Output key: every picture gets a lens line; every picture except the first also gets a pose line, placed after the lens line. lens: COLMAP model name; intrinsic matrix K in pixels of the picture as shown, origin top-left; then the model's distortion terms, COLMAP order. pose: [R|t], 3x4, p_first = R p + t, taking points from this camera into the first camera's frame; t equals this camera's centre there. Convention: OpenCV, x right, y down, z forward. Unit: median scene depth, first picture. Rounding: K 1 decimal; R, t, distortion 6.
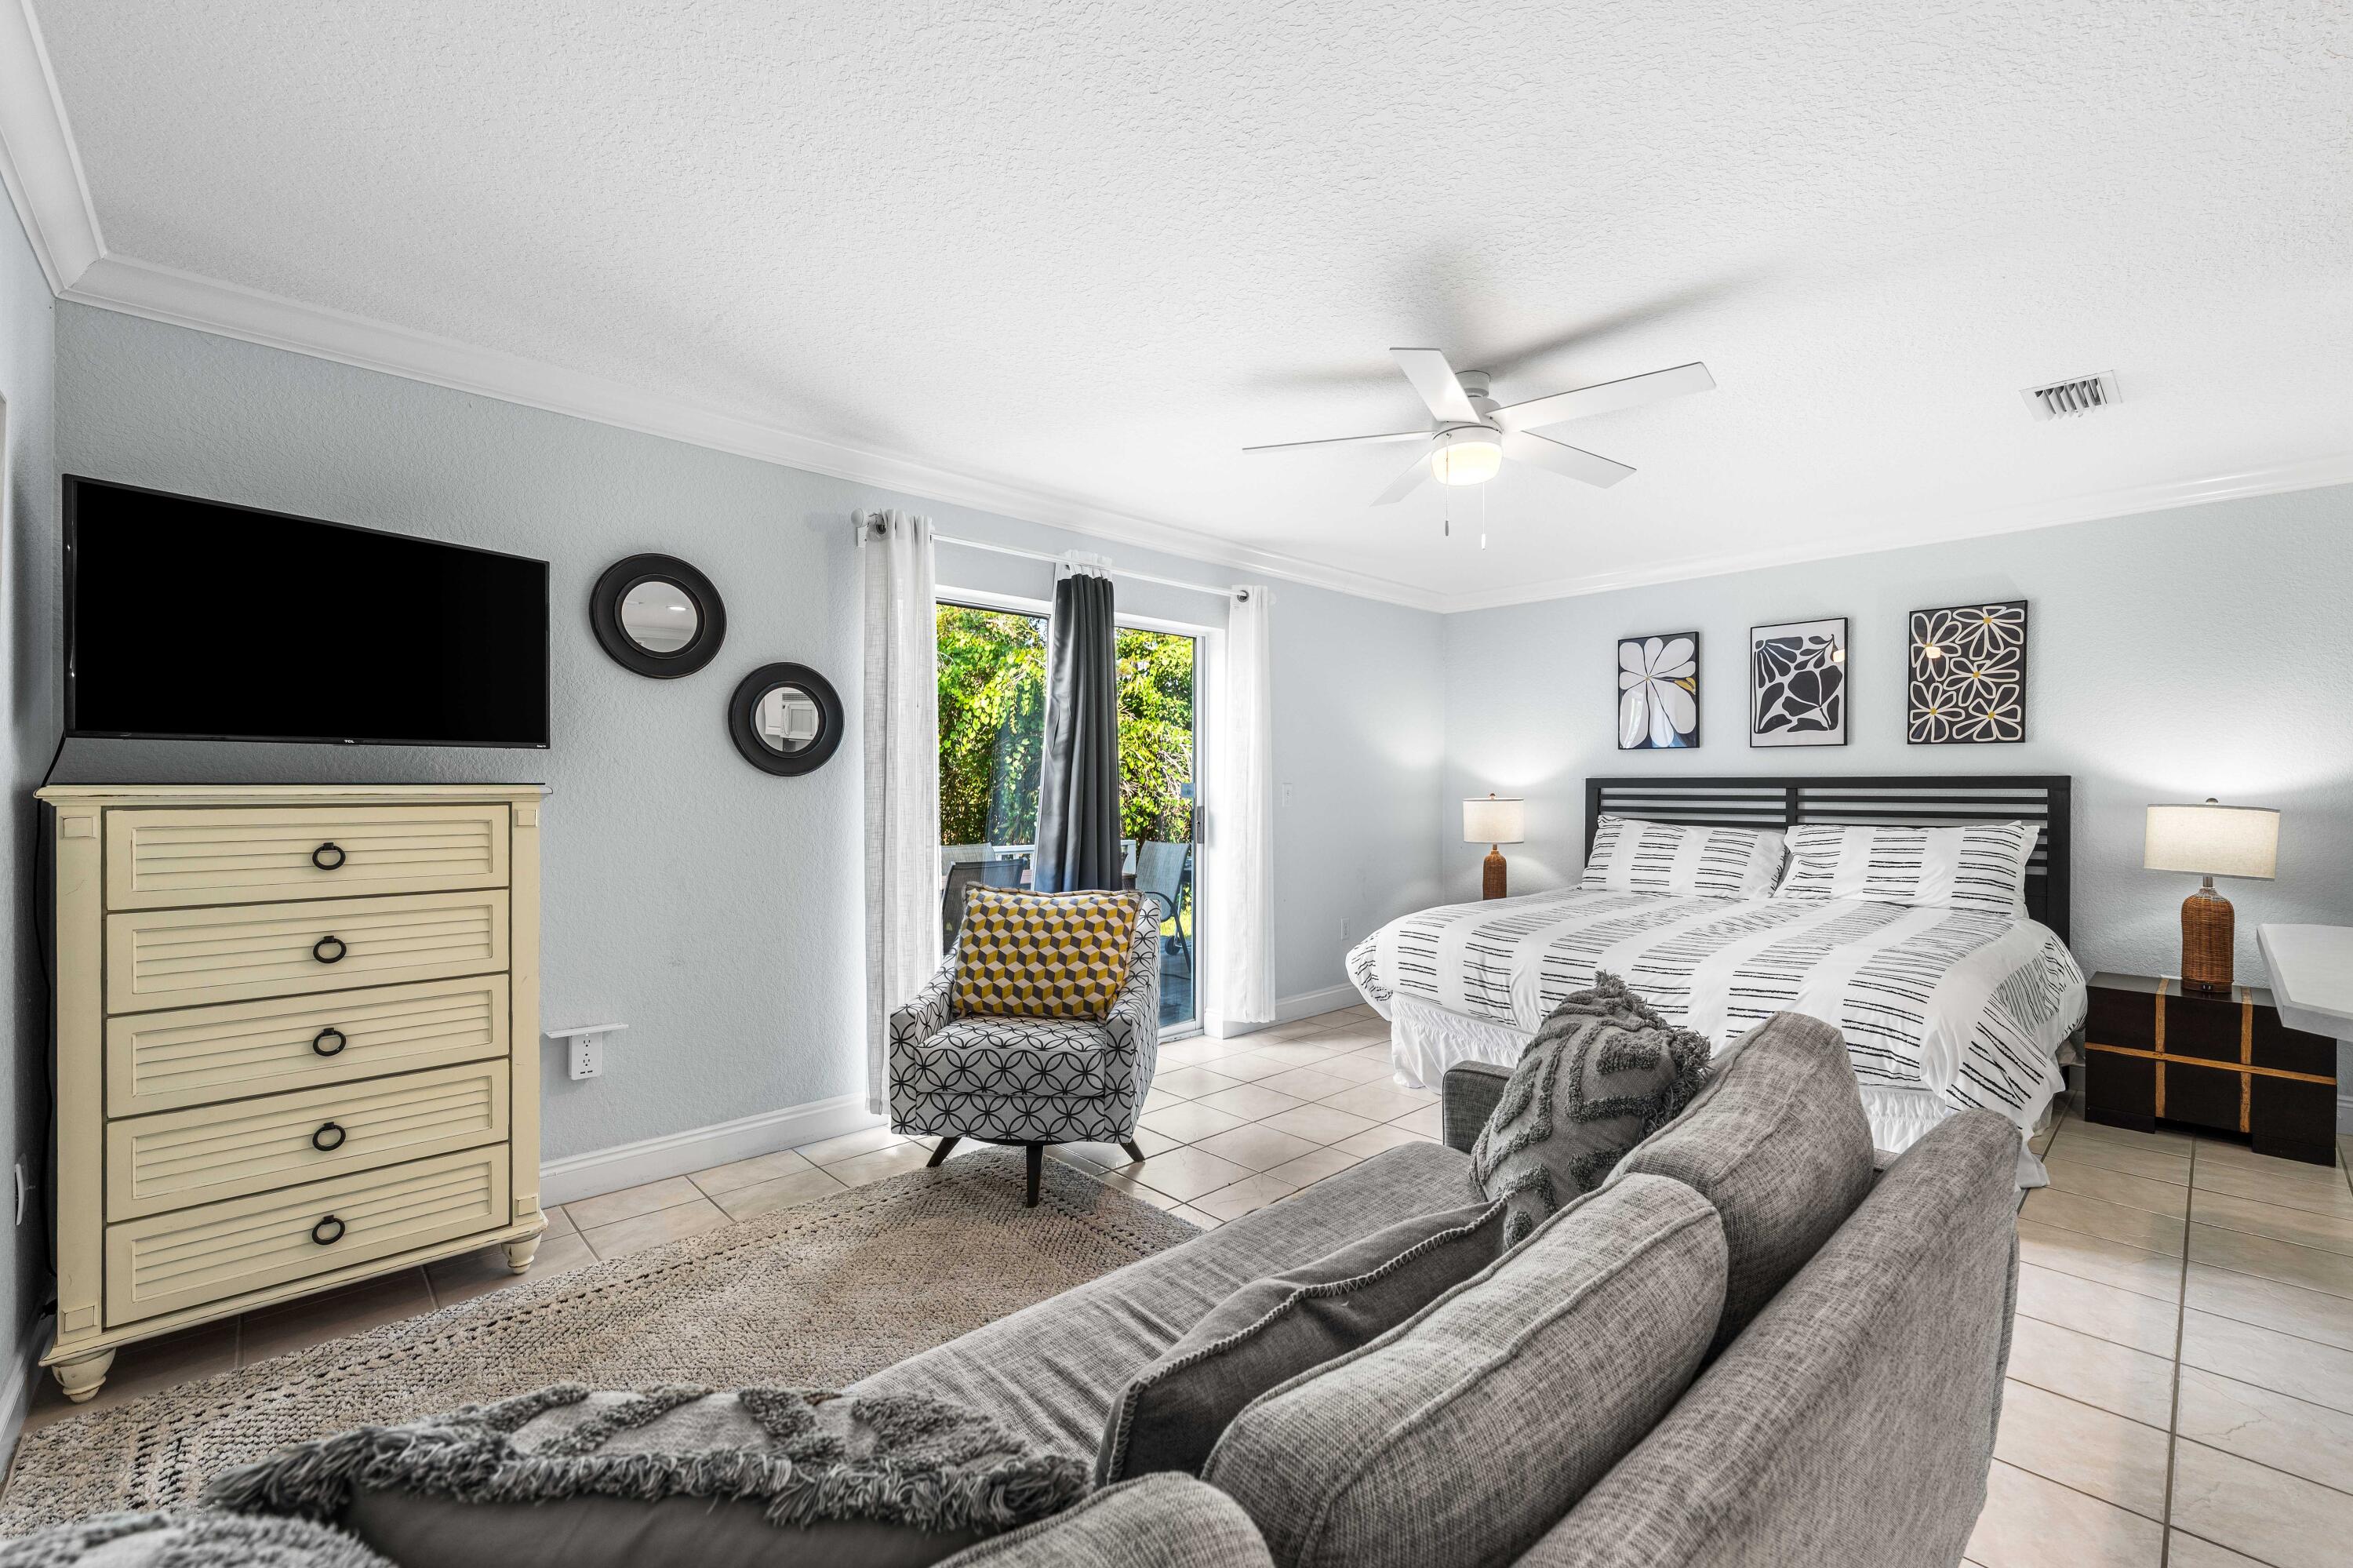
lens RADIAL K [[979.2, 0, 1176.5], [0, 979.2, 784.0], [0, 0, 1]] dist [0.000753, -0.000056]
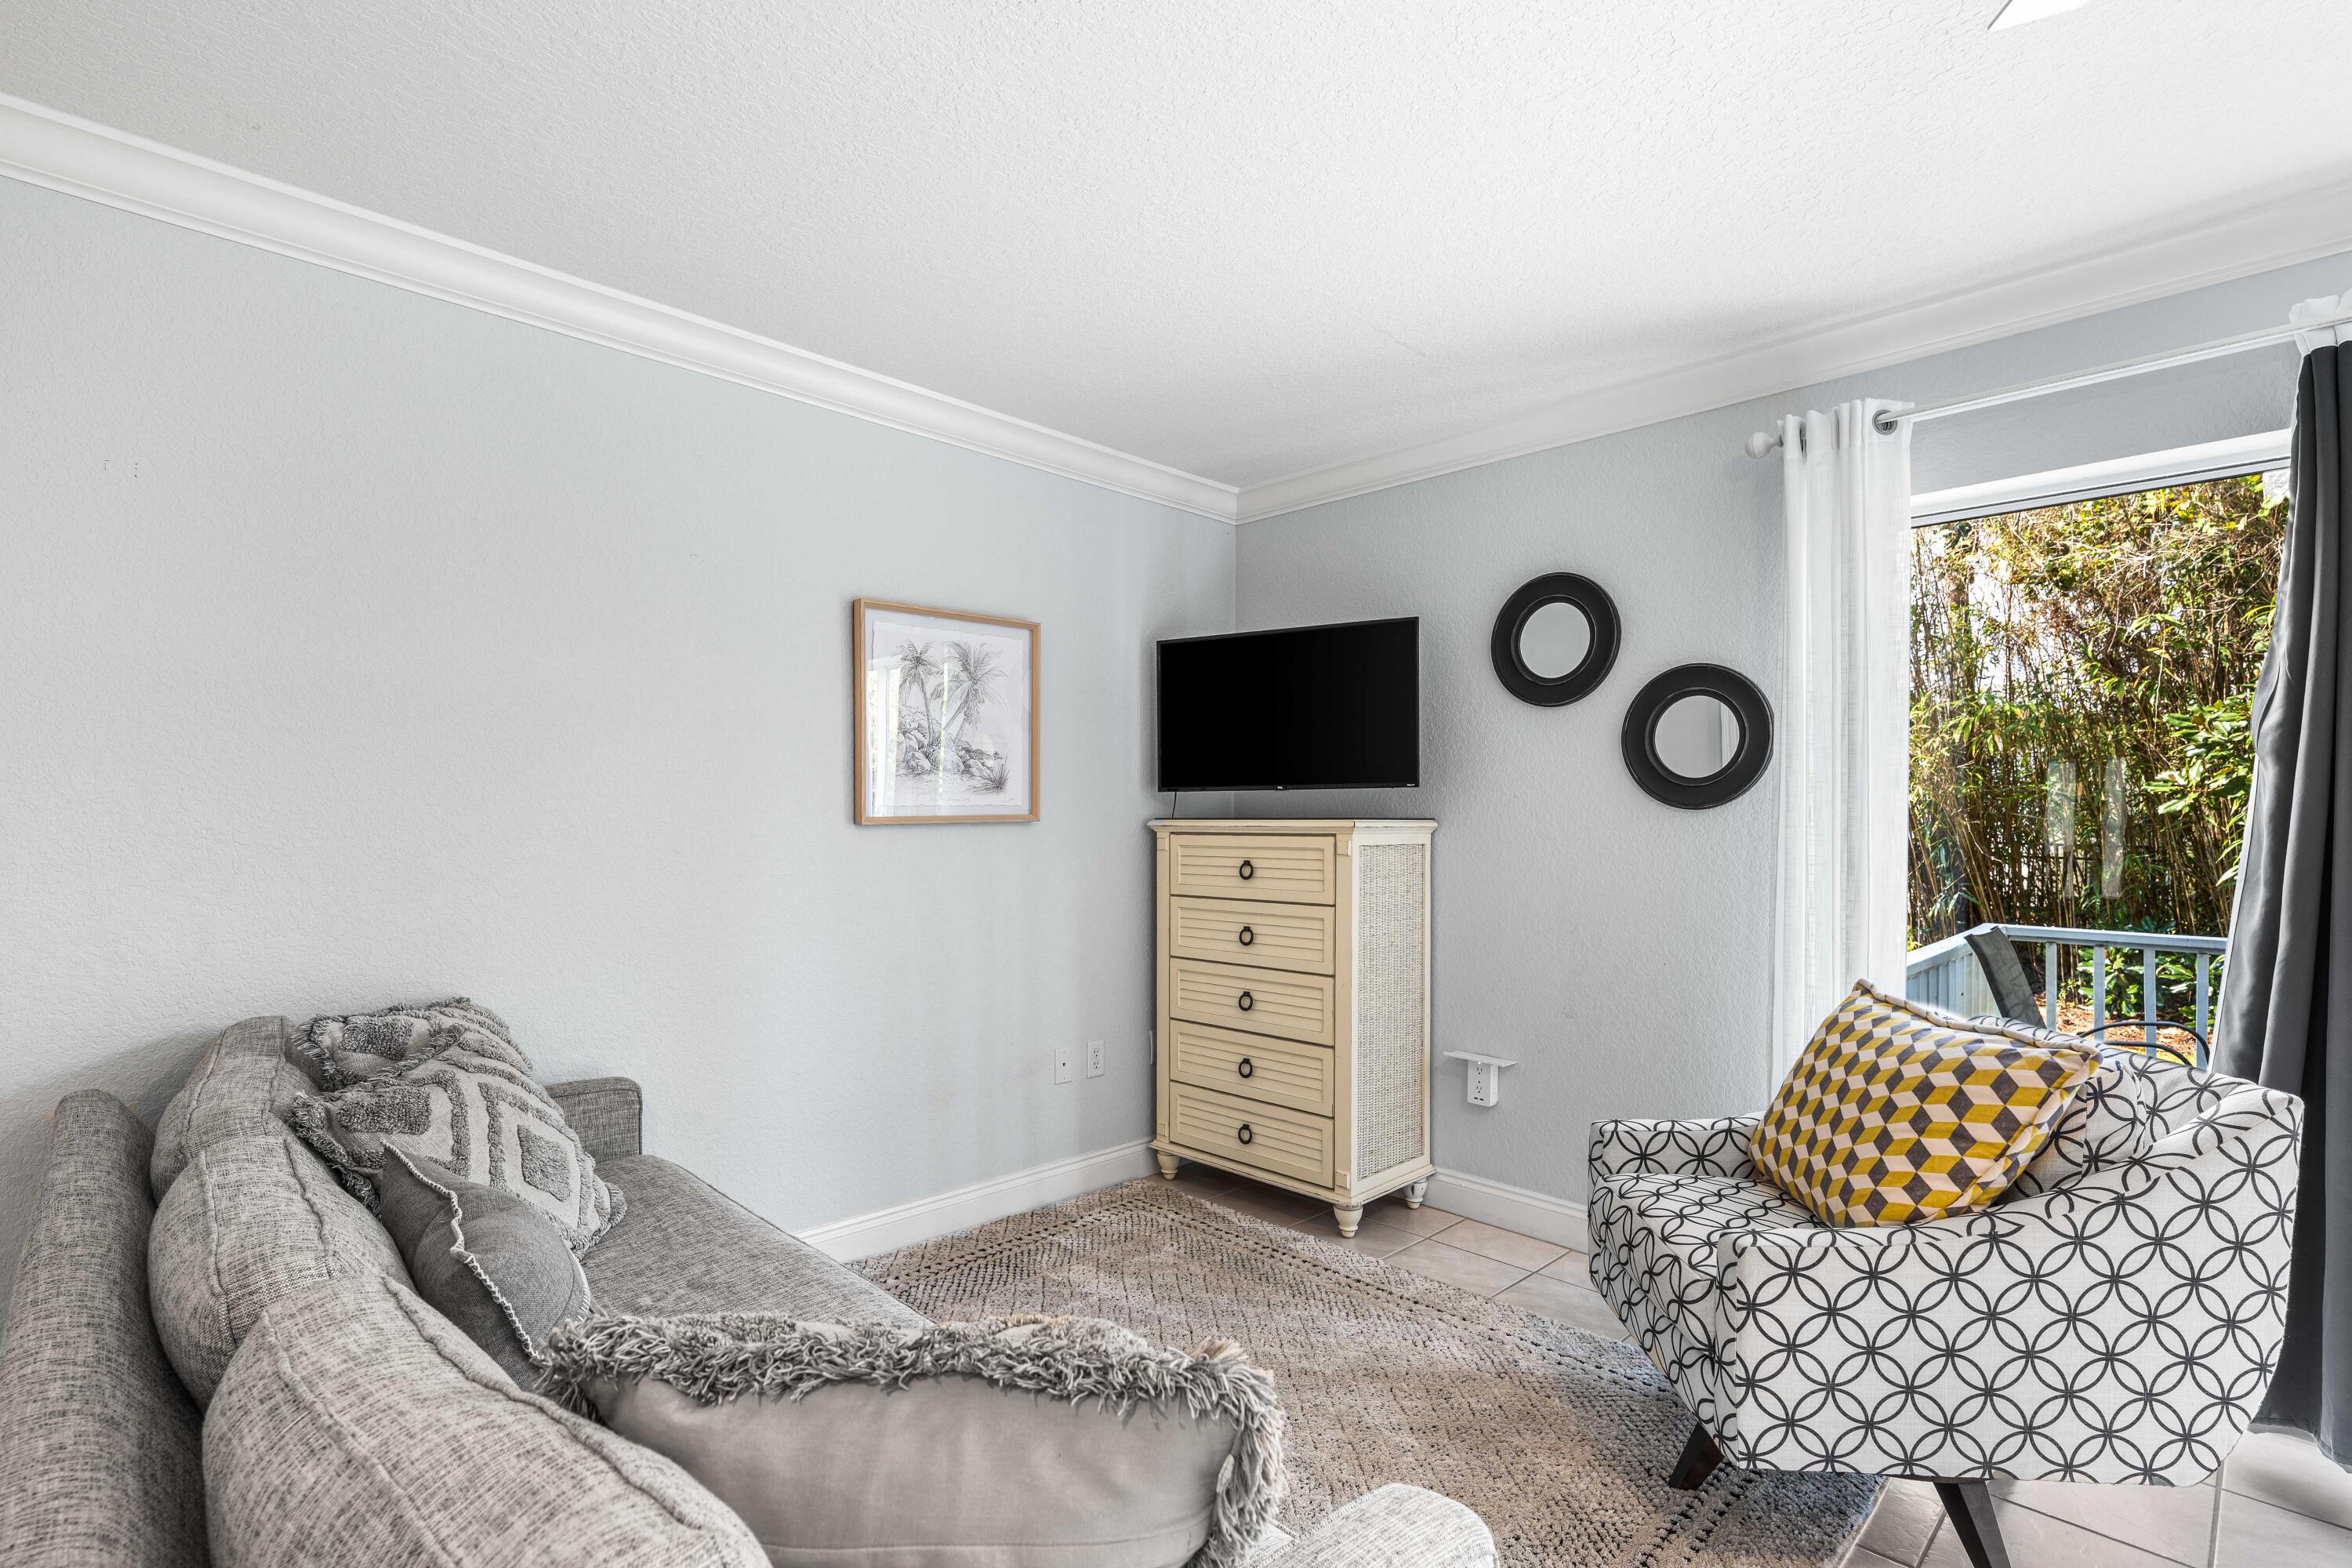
lens RADIAL K [[1102.5, 0, 1161.0], [0, 1102.5, 821.6], [0, 0, 1]] dist [0.001344, -0.000412]
pose [[0.020202, -0.000185, -0.999796, 0.455763], [-0.002751, 0.999996, -0.000240, 0.002832], [0.999792, 0.002755, 0.020201, 0.532073]]
